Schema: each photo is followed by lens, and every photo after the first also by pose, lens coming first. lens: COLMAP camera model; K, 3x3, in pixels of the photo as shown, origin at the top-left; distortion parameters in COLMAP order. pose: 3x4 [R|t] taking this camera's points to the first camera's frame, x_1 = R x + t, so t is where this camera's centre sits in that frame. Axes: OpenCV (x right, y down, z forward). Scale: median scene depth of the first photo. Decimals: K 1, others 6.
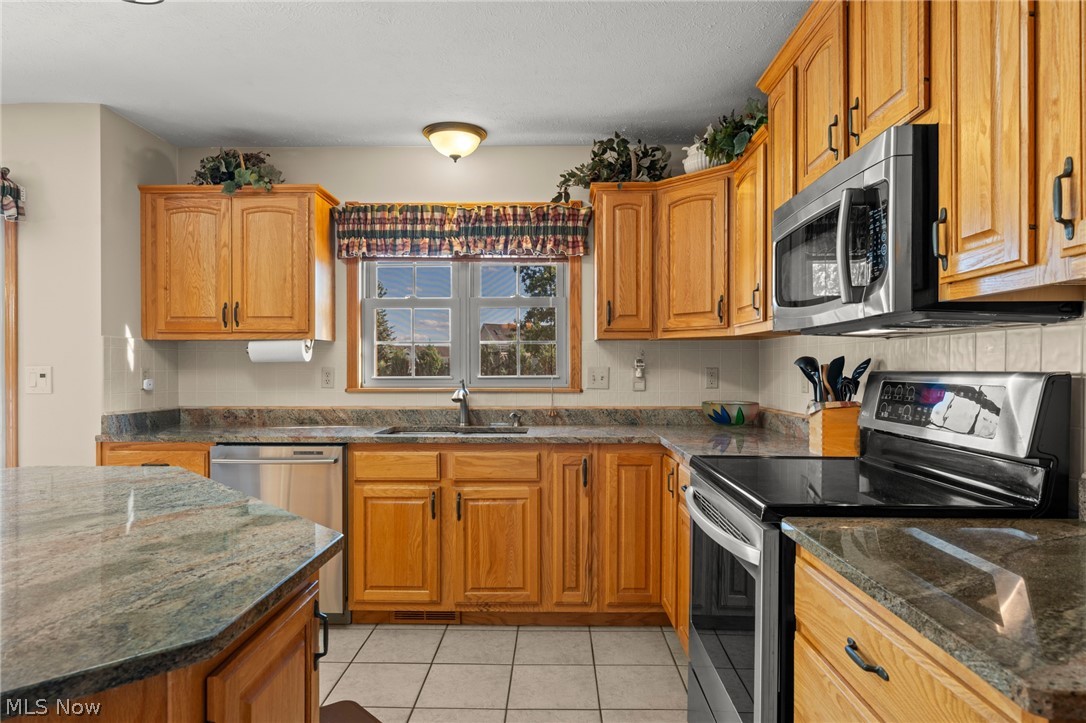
lens RADIAL K [[640.6, 0, 545.8], [0, 640.6, 370.9], [0, 0, 1]] dist [0.007998, -0.000435]
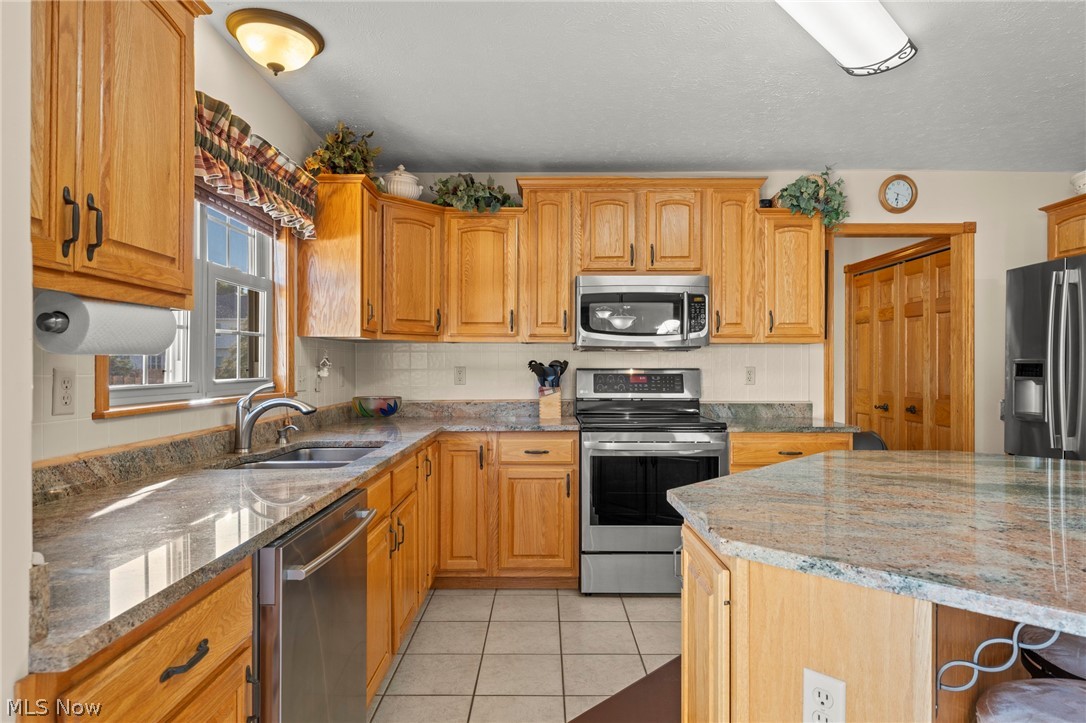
lens RADIAL K [[621.6, 0, 546.2], [0, 621.6, 363.4], [0, 0, 1]] dist [0.017589, 0.000212]
pose [[-0.029820, 0.003768, 0.999548, -0.855106], [0.004600, 0.999983, -0.003632, -0.005945], [-0.999545, 0.004490, -0.029836, 0.743072]]
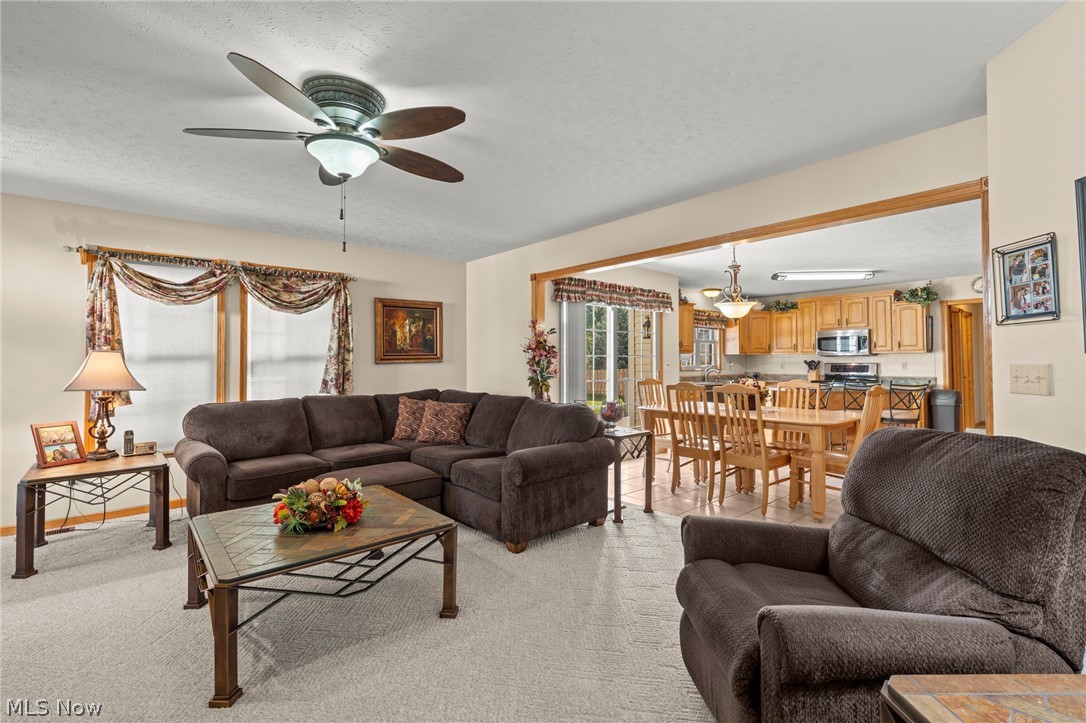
lens RADIAL K [[491.6, 0, 545.1], [0, 491.6, 350.9], [0, 0, 1]] dist [-0.000414, -0.000632]
pose [[0.734147, 0.016723, 0.678784, -2.489368], [0.004099, 0.999569, -0.029059, 0.004753], [-0.678978, 0.024116, 0.733763, -0.244649]]
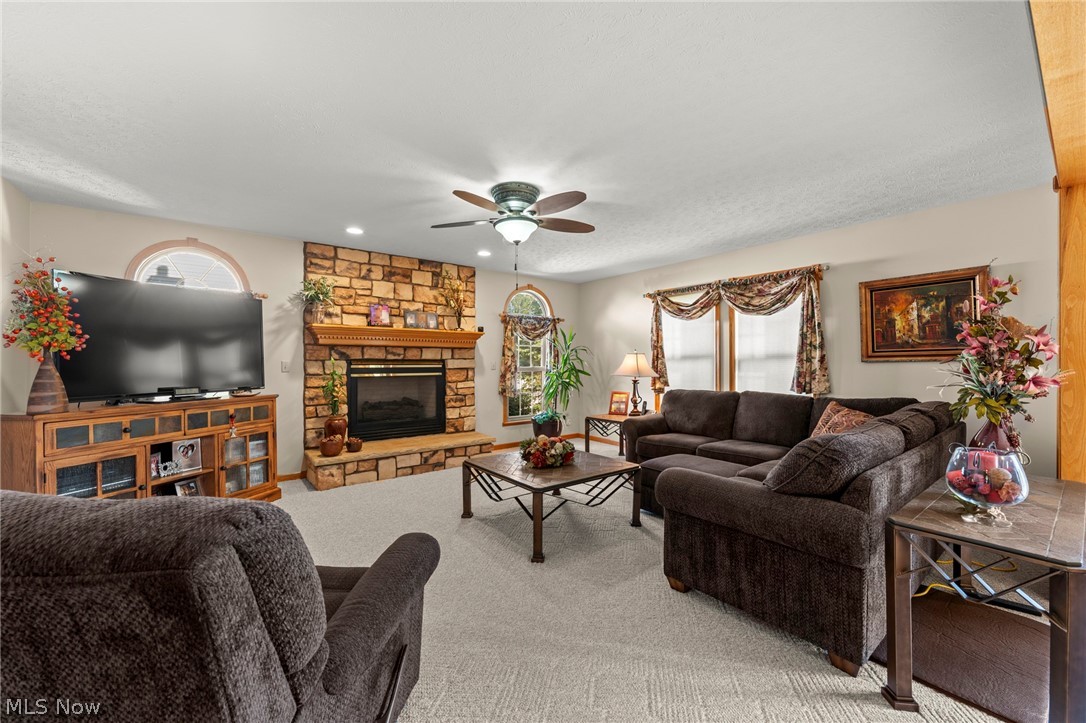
lens RADIAL K [[418.5, 0, 528.1], [0, 418.5, 360.0], [0, 0, 1]] dist [-0.000168, 0.000816]
pose [[0.624756, 0.002112, -0.780817, -1.495085], [-0.007007, 0.999971, -0.002901, 0.002234], [0.780788, 0.007284, 0.624753, -0.110733]]
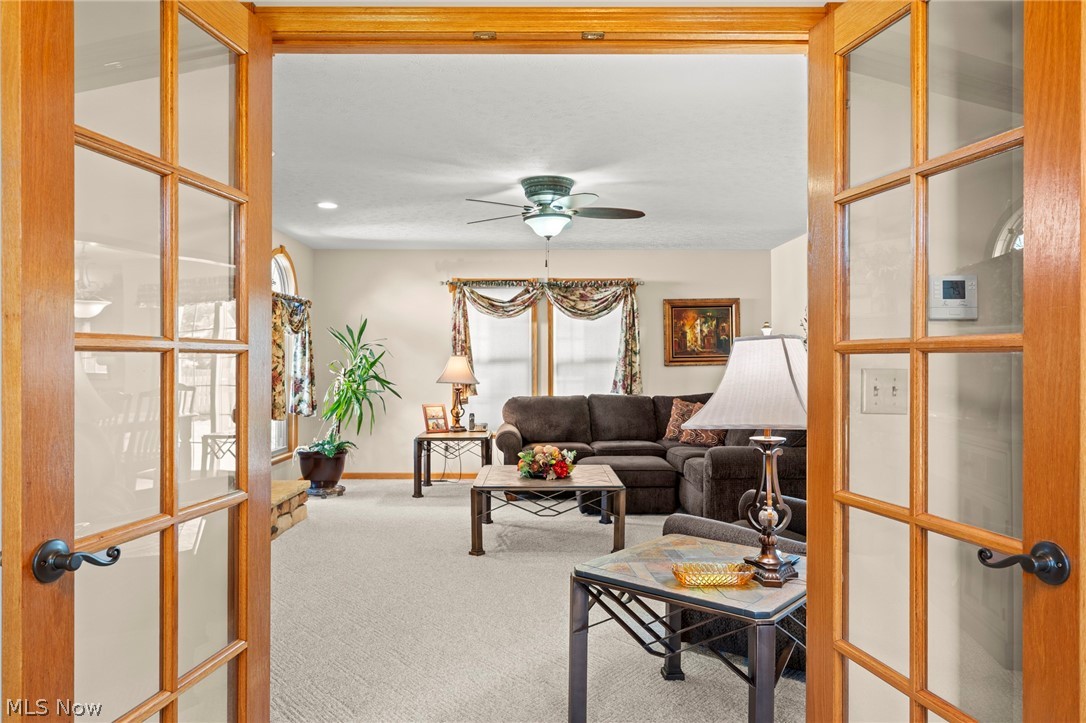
lens RADIAL K [[730.1, 0, 513.7], [0, 730.1, 356.2], [0, 0, 1]] dist [0.009734, 0.000206]
pose [[0.999971, 0.005176, 0.005504, -2.310062], [-0.005087, 0.999858, -0.016039, 0.006768], [-0.005586, 0.016011, 0.999856, -1.046518]]
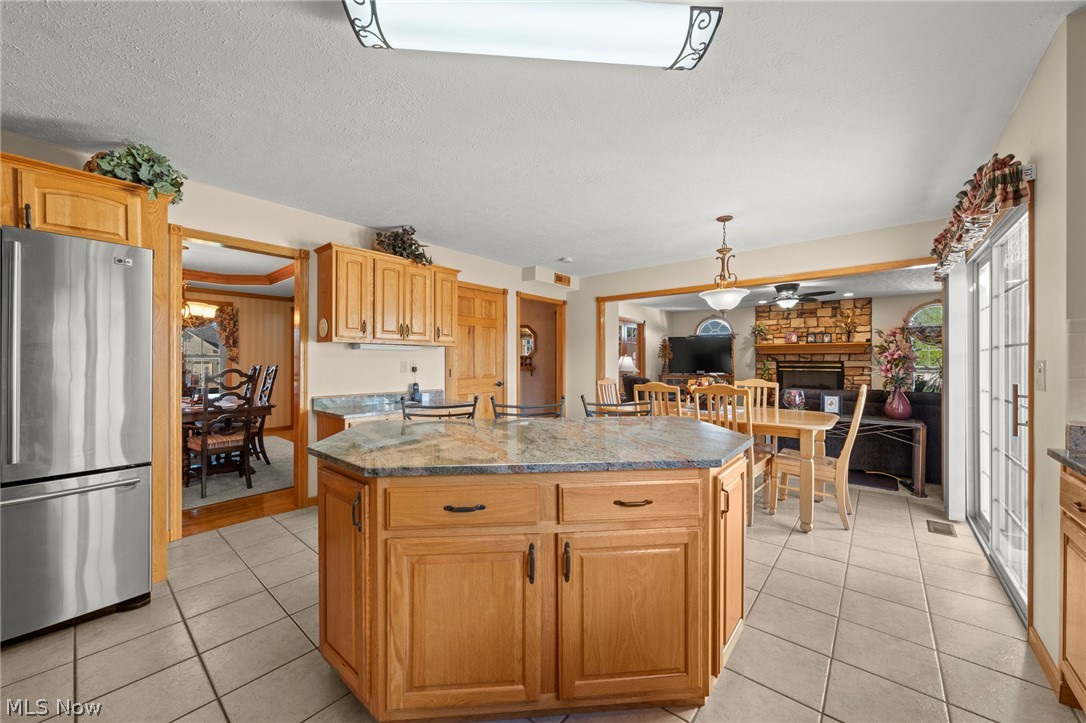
lens RADIAL K [[399.7, 0, 539.8], [0, 399.7, 362.5], [0, 0, 1]] dist [-0.009860, -0.000296]
pose [[-0.634118, 0.003793, -0.773227, 0.058434], [-0.004585, 0.999952, 0.008665, -0.005856], [0.773223, 0.009039, -0.634070, 0.747854]]
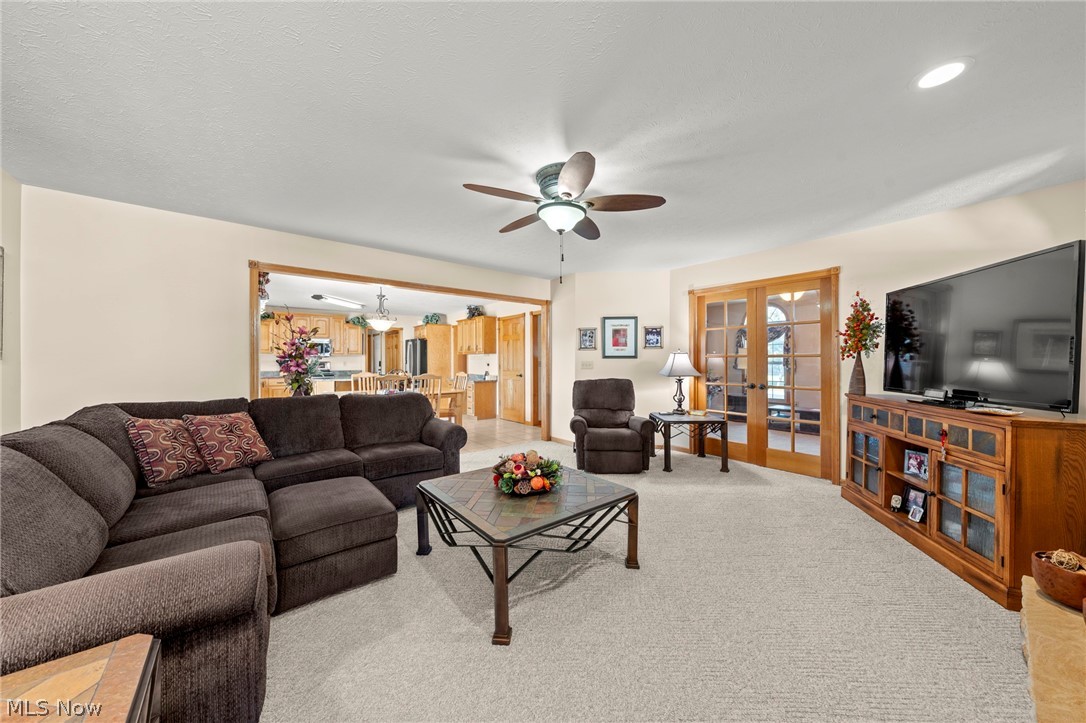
lens RADIAL K [[365.4, 0, 540.2], [0, 365.4, 362.5], [0, 0, 1]] dist [0.008330, 0.000095]
pose [[-0.641045, 0.000161, 0.767503, -2.782049], [0.006337, 0.999967, 0.005083, 0.003481], [-0.767477, 0.008122, -0.641025, 0.963506]]
